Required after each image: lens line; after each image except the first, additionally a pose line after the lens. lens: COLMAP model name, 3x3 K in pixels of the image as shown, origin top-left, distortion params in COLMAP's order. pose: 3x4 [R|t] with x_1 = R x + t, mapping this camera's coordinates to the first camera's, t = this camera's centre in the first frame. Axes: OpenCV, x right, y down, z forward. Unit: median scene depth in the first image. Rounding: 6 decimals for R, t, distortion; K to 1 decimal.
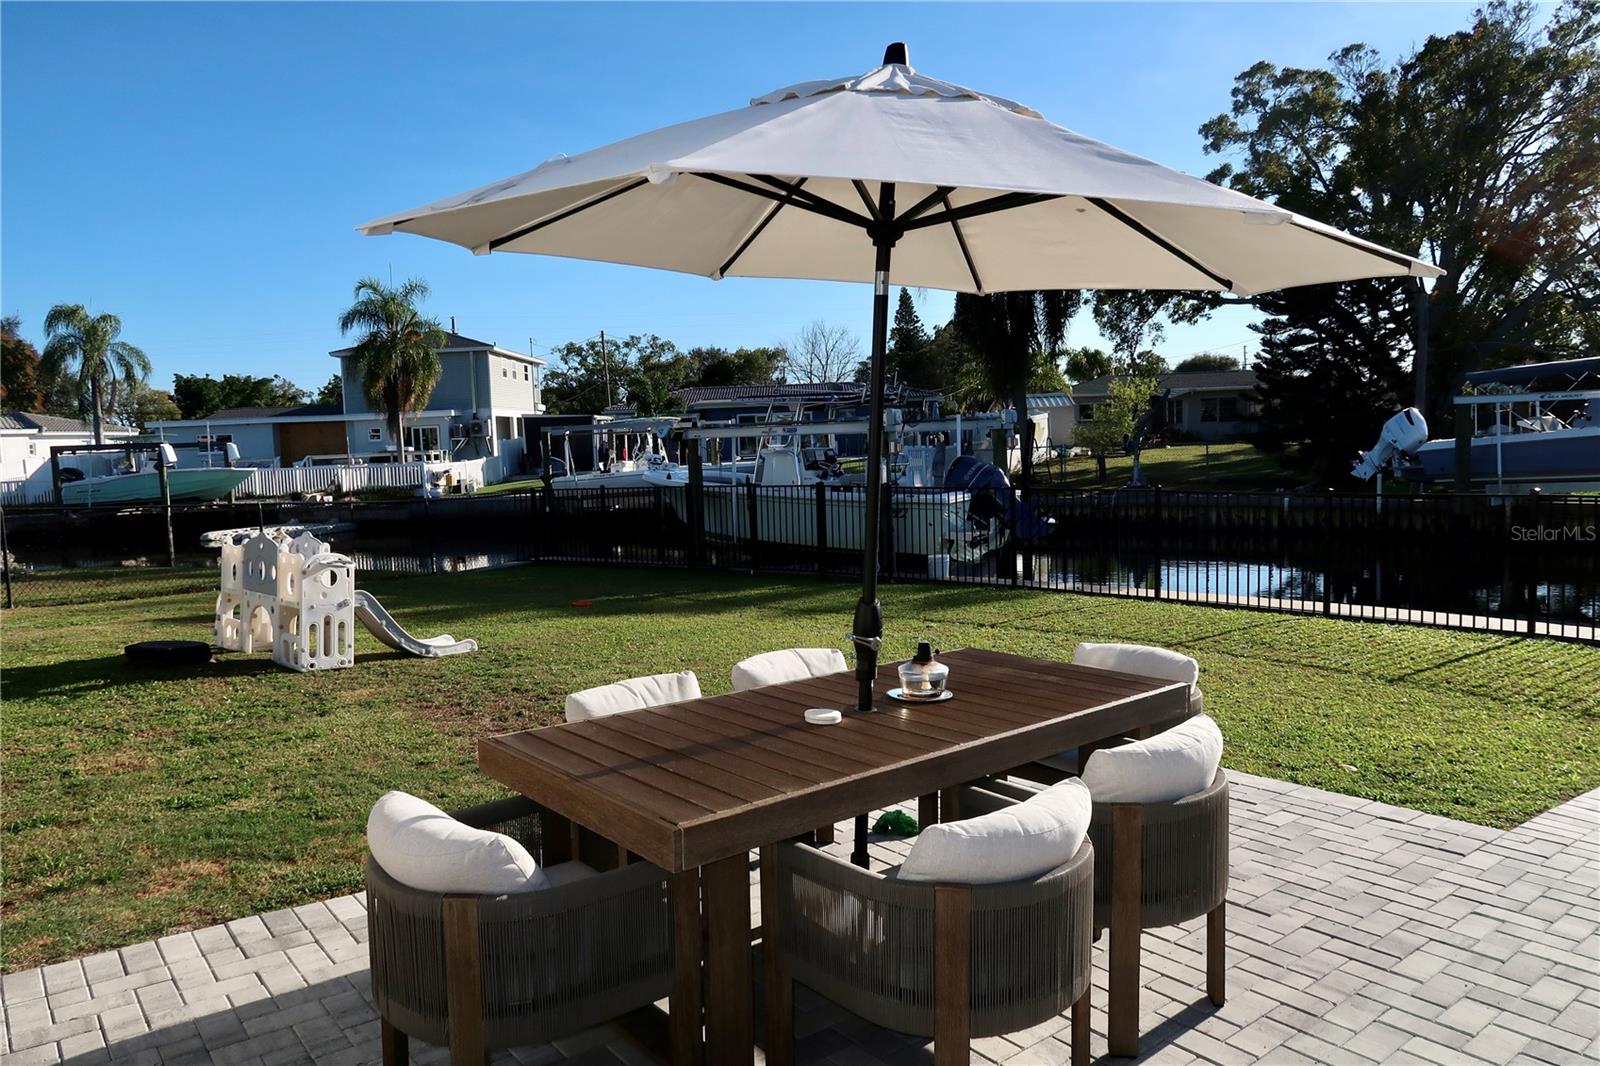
lens RADIAL K [[1100.0, 0, 798.5], [0, 1100.0, 529.2], [0, 0, 1]] dist [-0.020085, 0.005461]
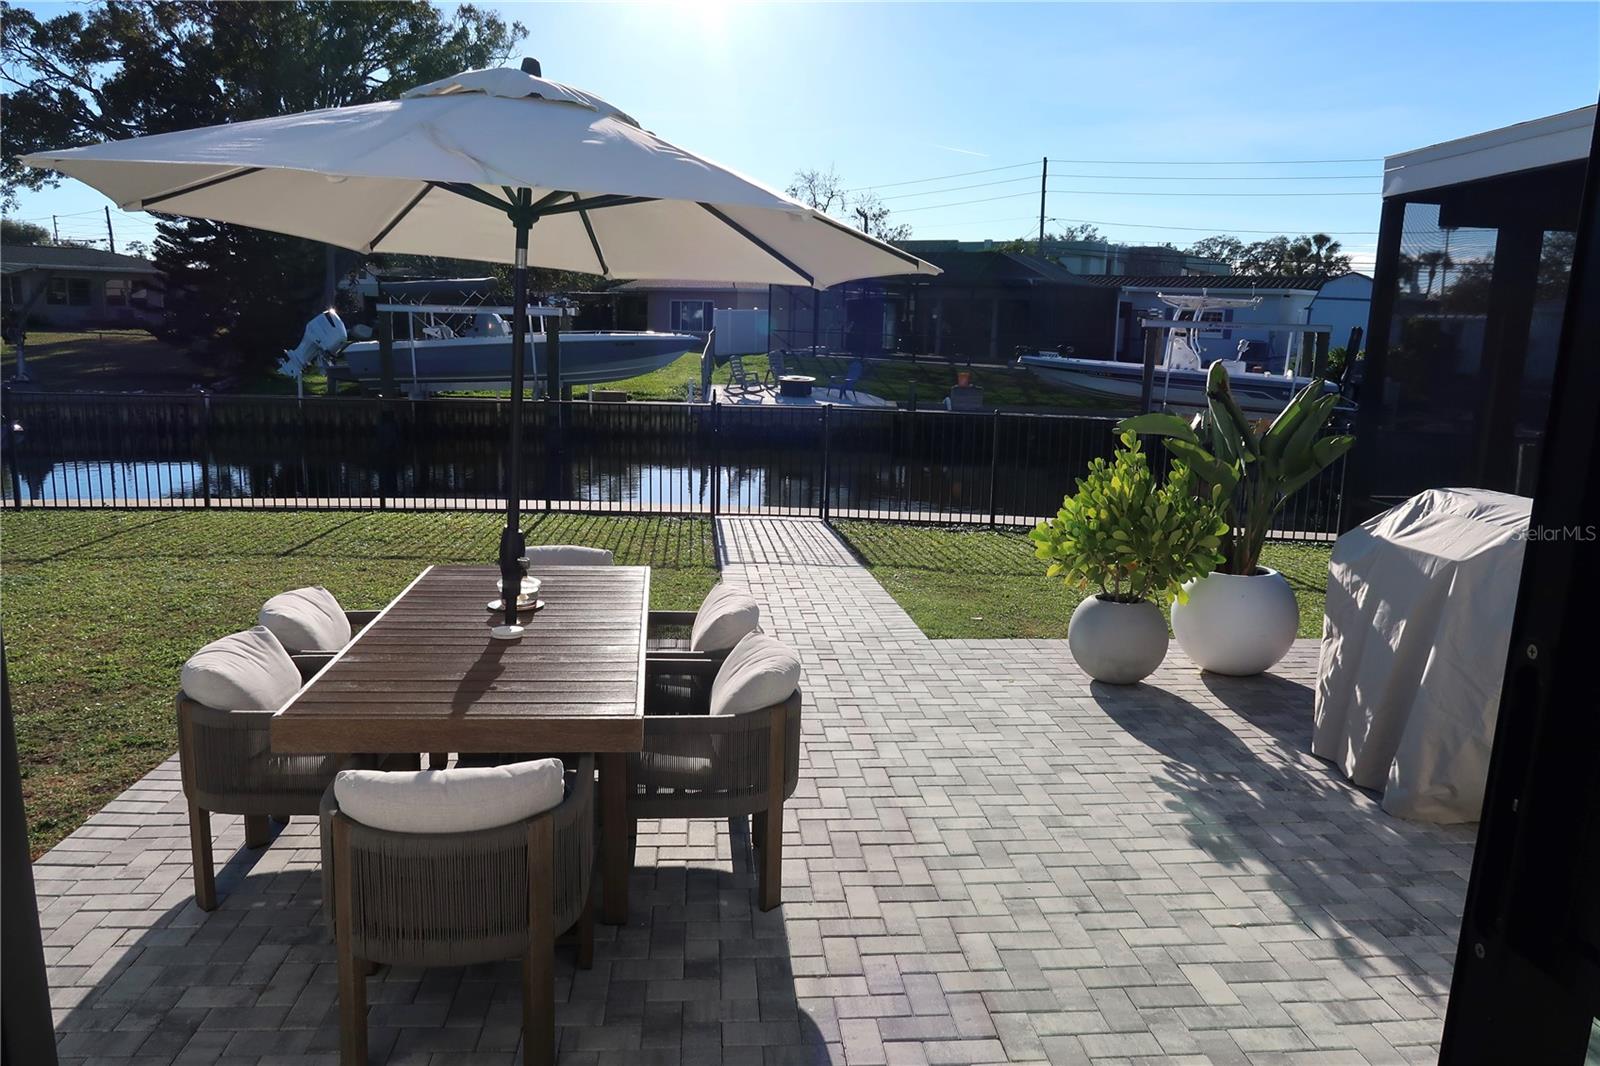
lens RADIAL K [[1100.0, 0, 798.5], [0, 1100.0, 529.2], [0, 0, 1]] dist [-0.020085, 0.005461]
pose [[0.553995, -0.102975, 0.826127, -0.053533], [0.019584, 0.993658, 0.110724, -0.004334], [-0.832289, -0.045162, 0.552499, 0.007833]]
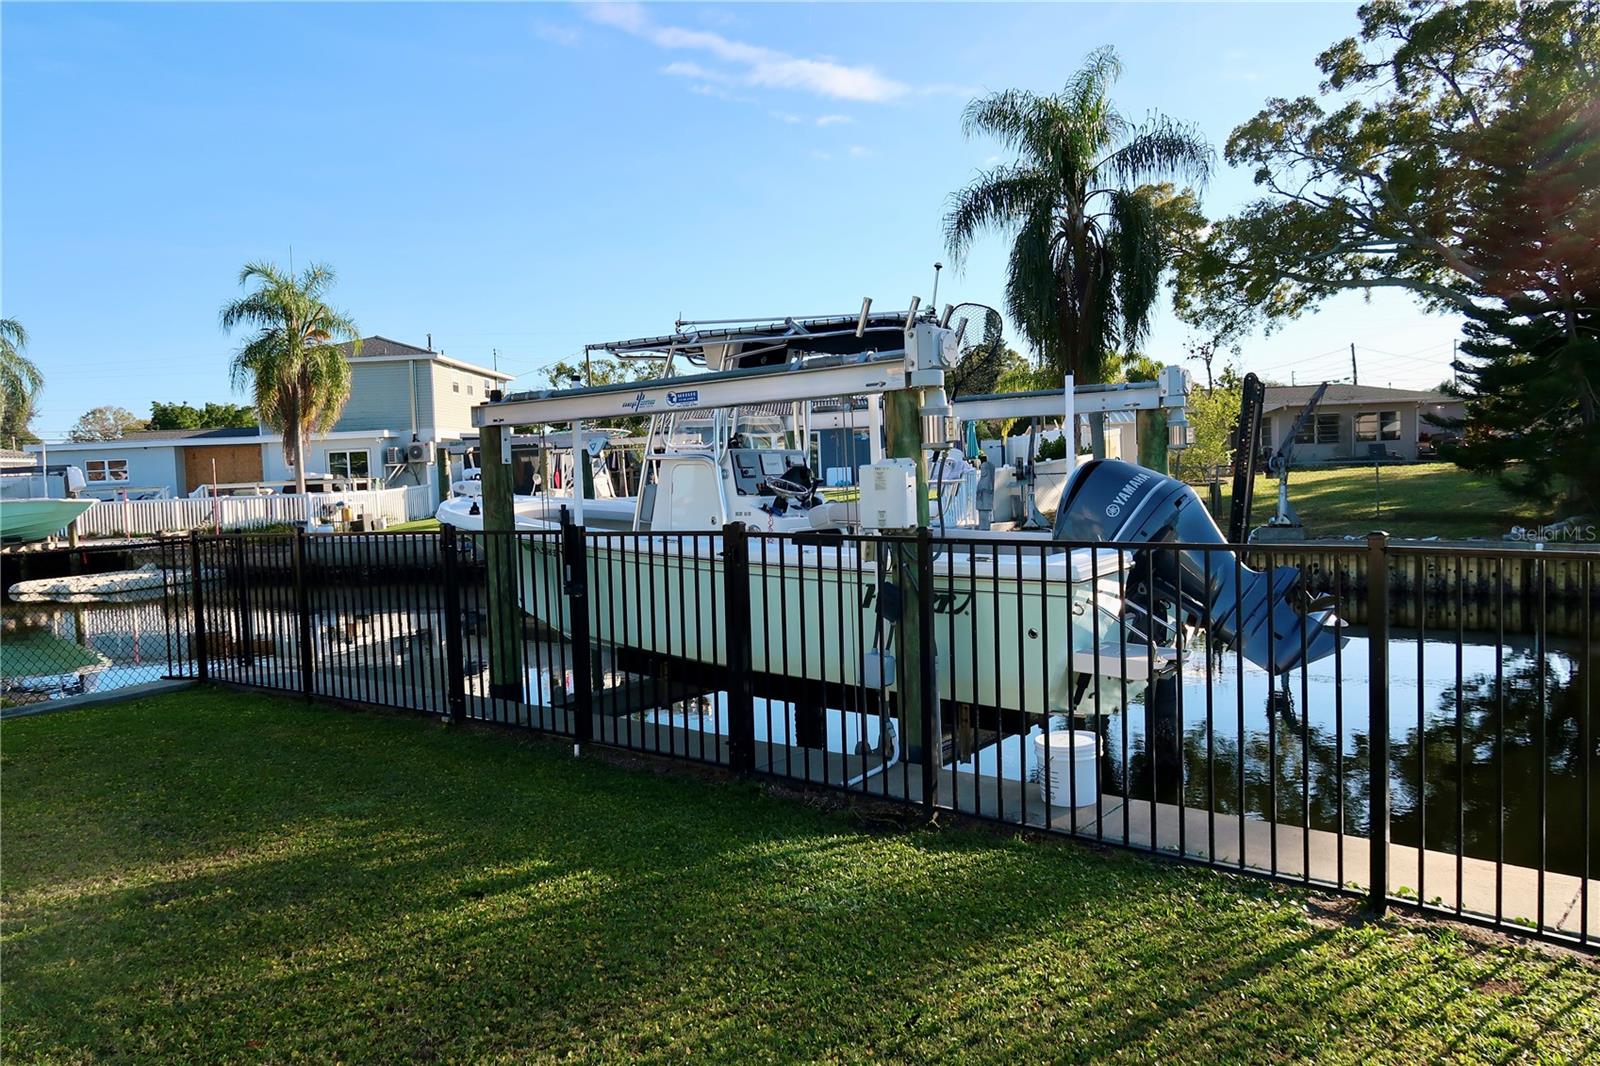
lens RADIAL K [[1100.0, 0, 798.5], [0, 1100.0, 529.2], [0, 0, 1]] dist [-0.020085, 0.005461]
pose [[0.999800, 0.000812, -0.019962, 0.017628], [-0.001429, 0.999522, -0.030894, -0.010949], [0.019928, 0.030917, 0.999323, 0.233561]]
